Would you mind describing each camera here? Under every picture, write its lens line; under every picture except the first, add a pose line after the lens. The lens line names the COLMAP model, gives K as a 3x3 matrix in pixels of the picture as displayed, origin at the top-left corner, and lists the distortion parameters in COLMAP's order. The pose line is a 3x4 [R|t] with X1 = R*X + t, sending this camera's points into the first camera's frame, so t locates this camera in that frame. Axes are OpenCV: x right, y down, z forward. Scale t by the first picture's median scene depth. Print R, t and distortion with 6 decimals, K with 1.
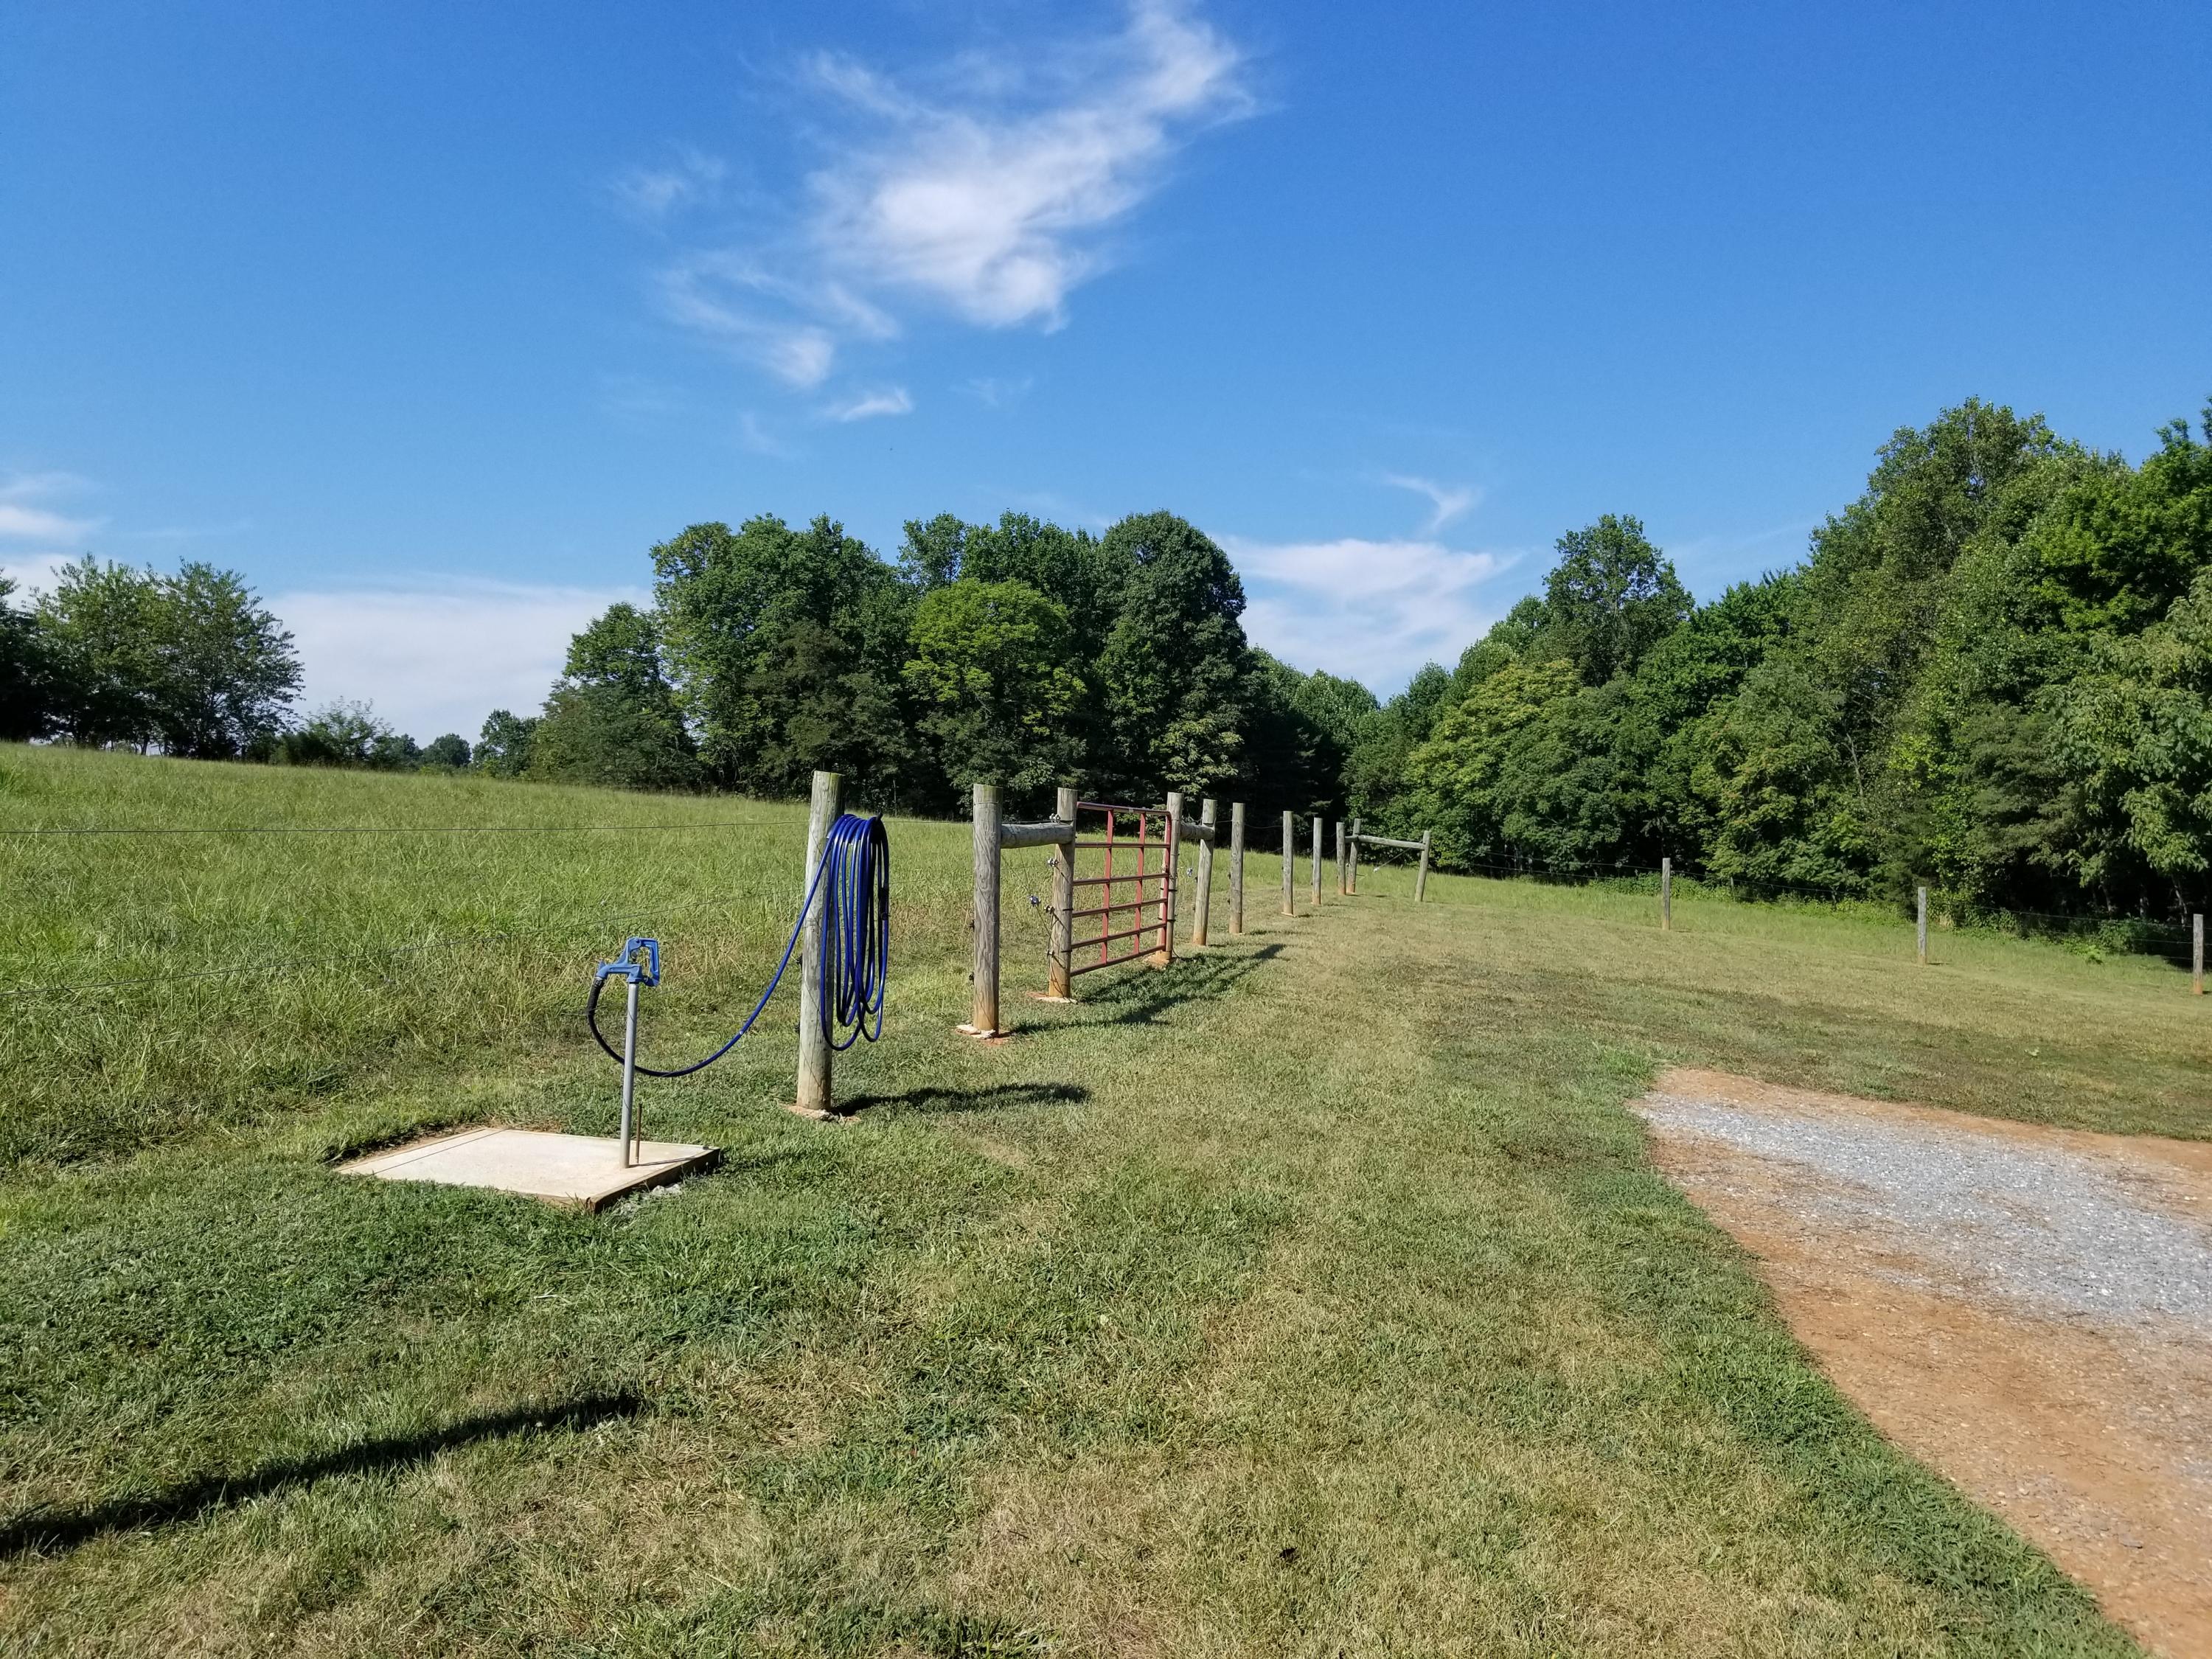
lens RADIAL K [[1667.2, 0, 1087.8], [0, 1667.2, 814.1], [0, 0, 1]] dist [0.060378, -0.139593]
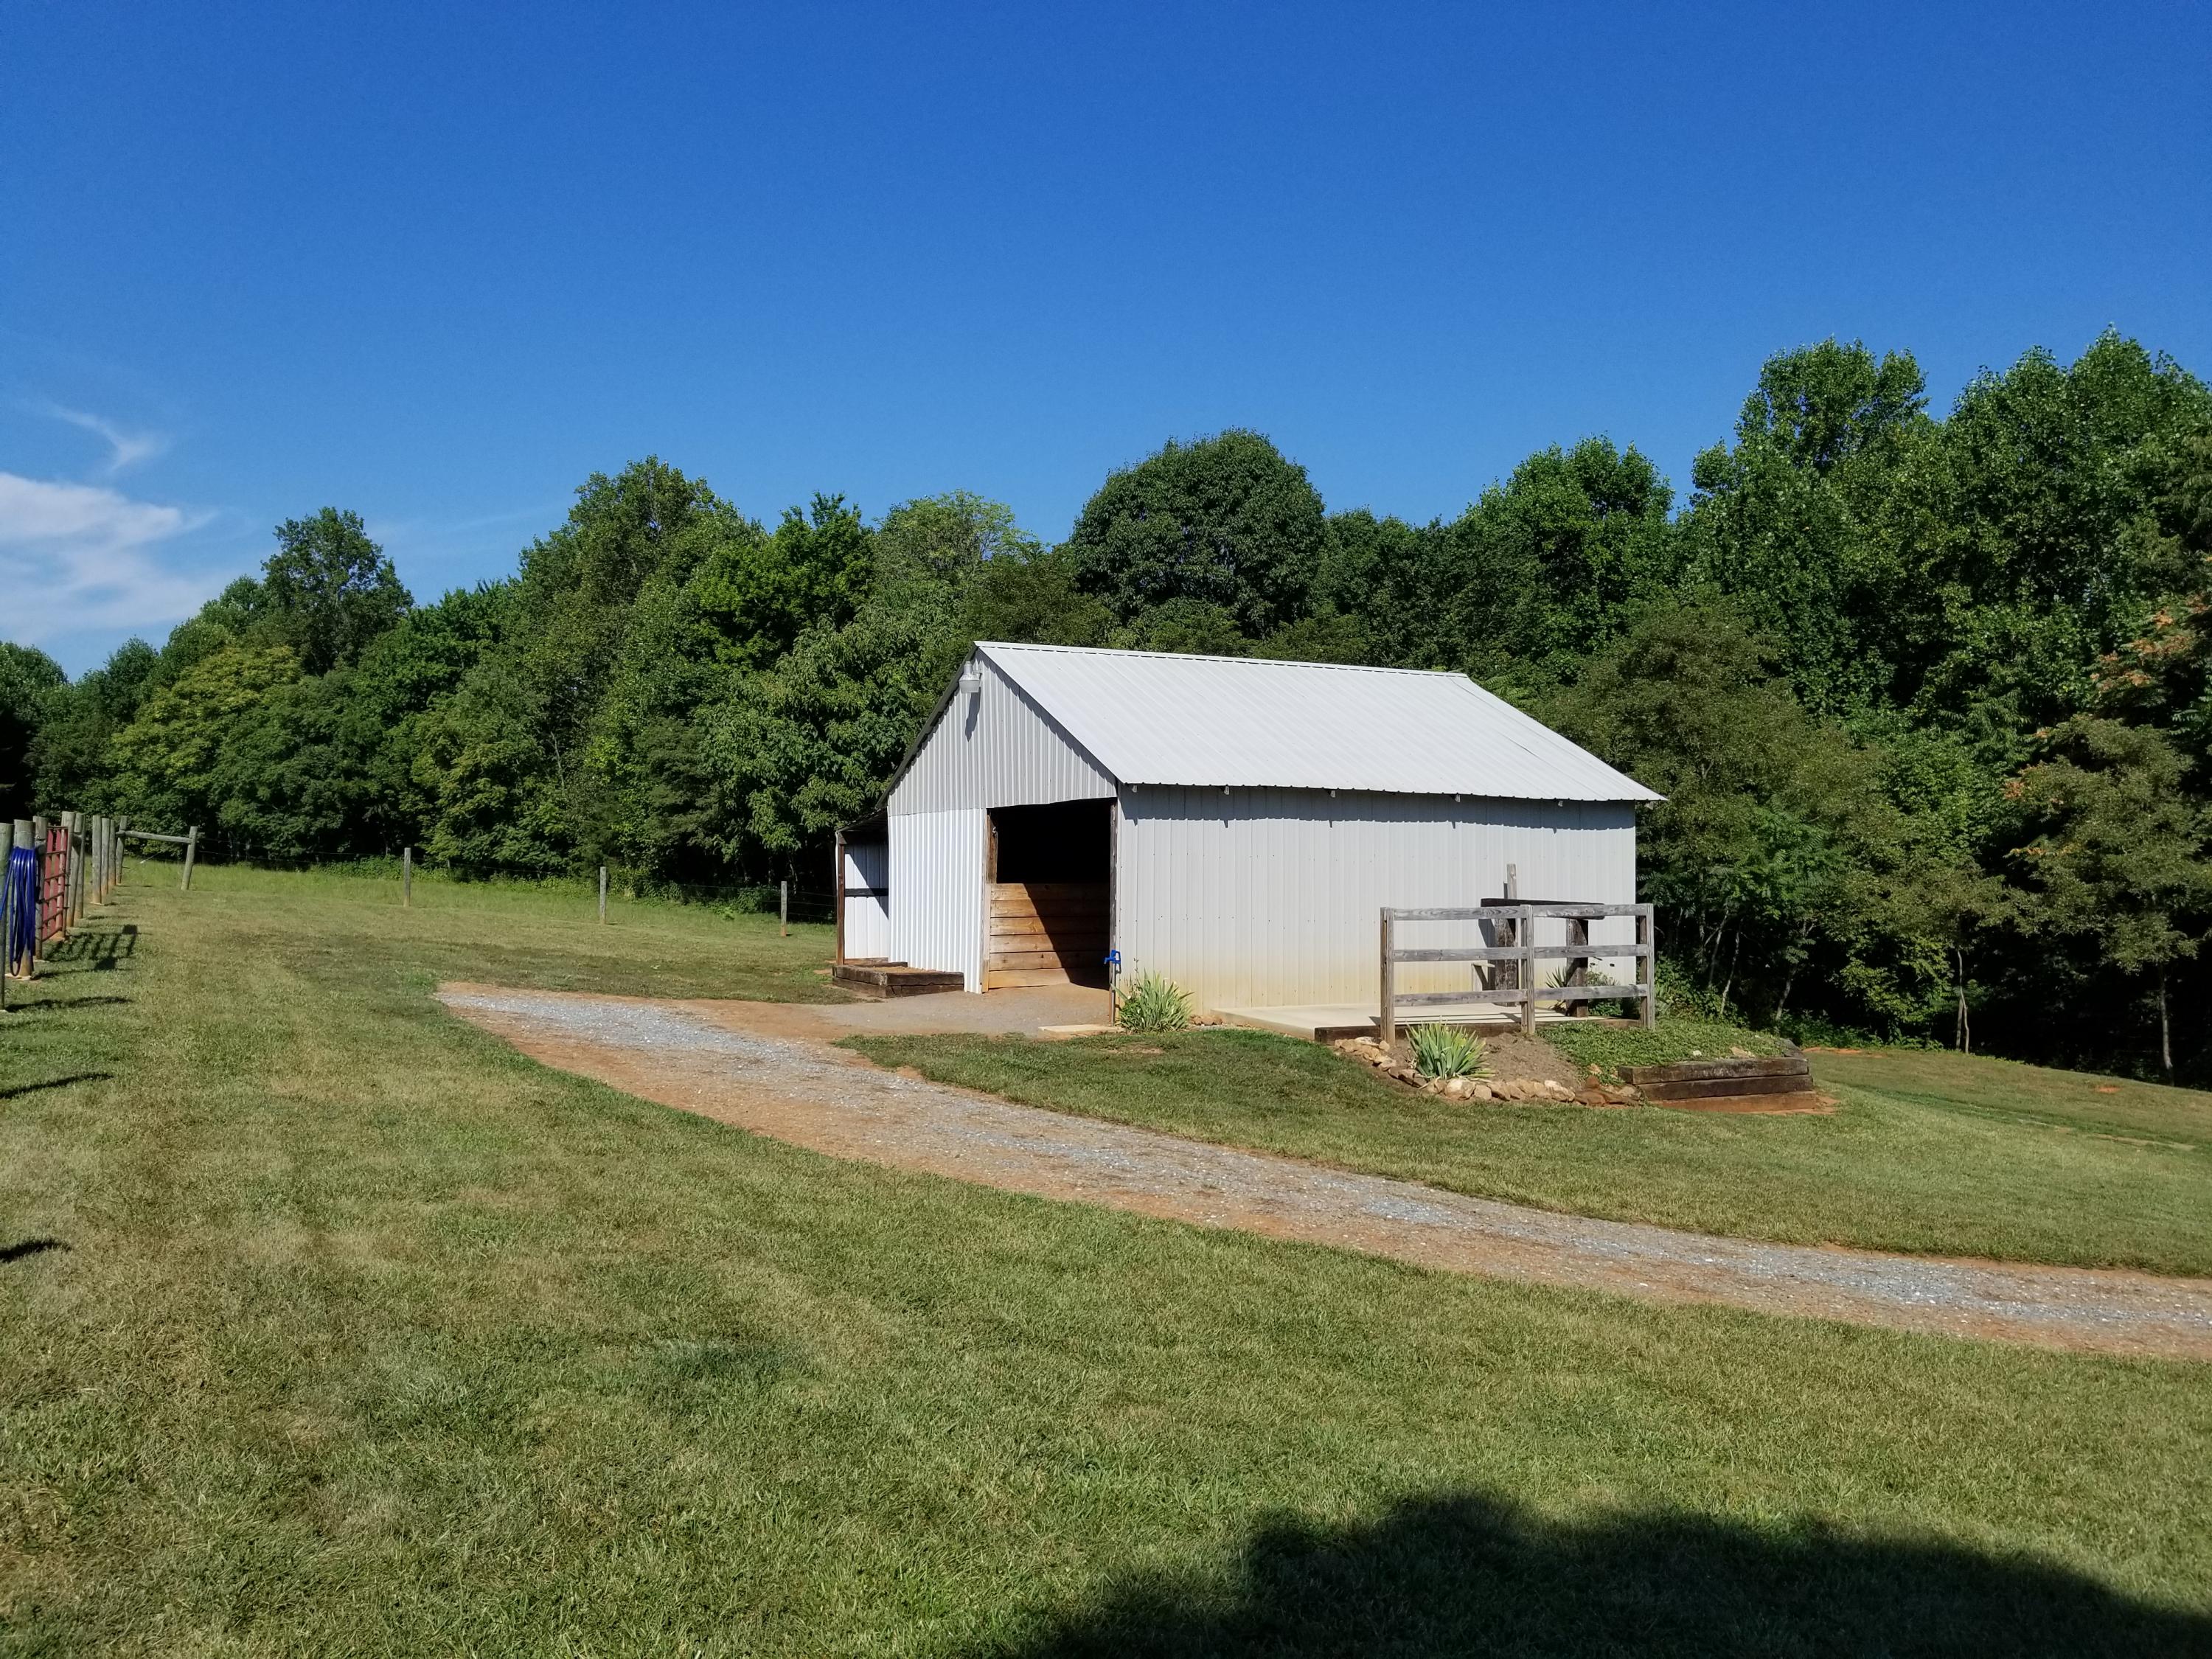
lens RADIAL K [[1678.1, 0, 1092.6], [0, 1678.1, 815.3], [0, 0, 1]] dist [0.031273, -0.107568]
pose [[0.741110, -0.001441, 0.671382, -0.033592], [-0.006716, 0.999932, 0.009560, -0.003855], [-0.671350, -0.011594, 0.741050, -0.075892]]
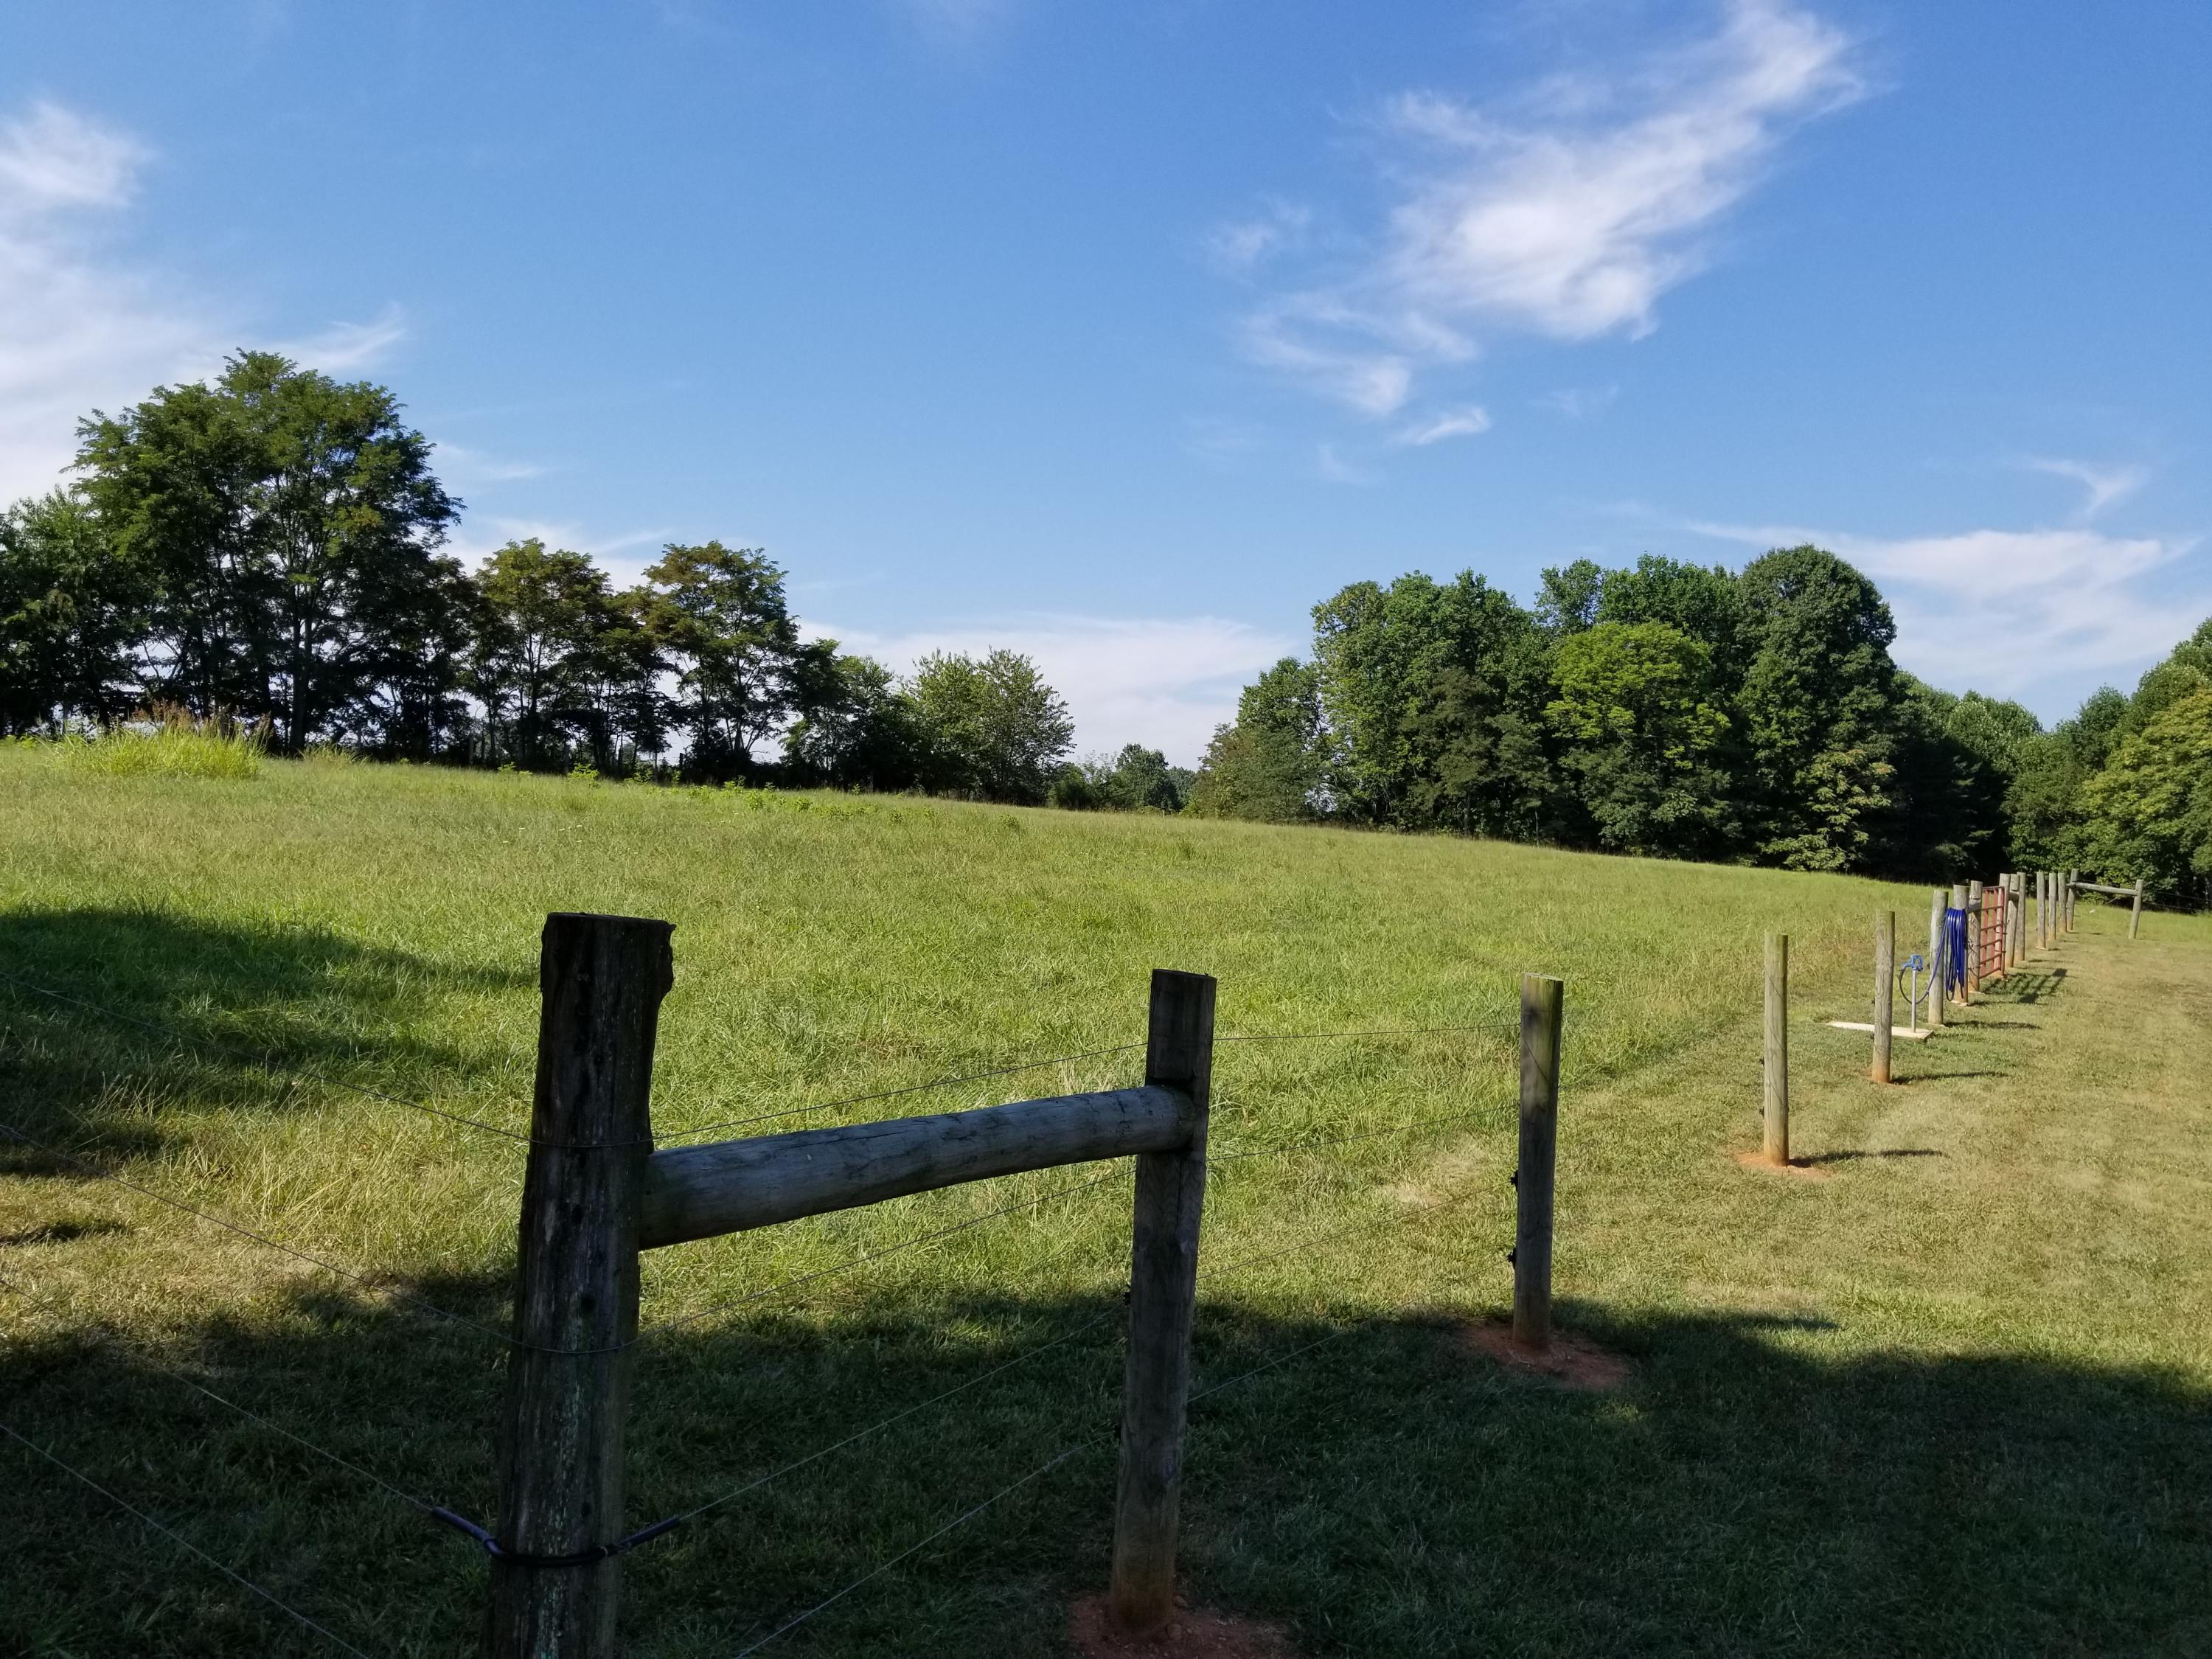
lens RADIAL K [[1667.2, 0, 1087.8], [0, 1667.2, 814.1], [0, 0, 1]] dist [0.060378, -0.139593]
pose [[0.944405, -0.004341, -0.328755, -0.036176], [0.000420, 0.999928, -0.011996, -0.006775], [0.328784, 0.011191, 0.944339, -0.114646]]
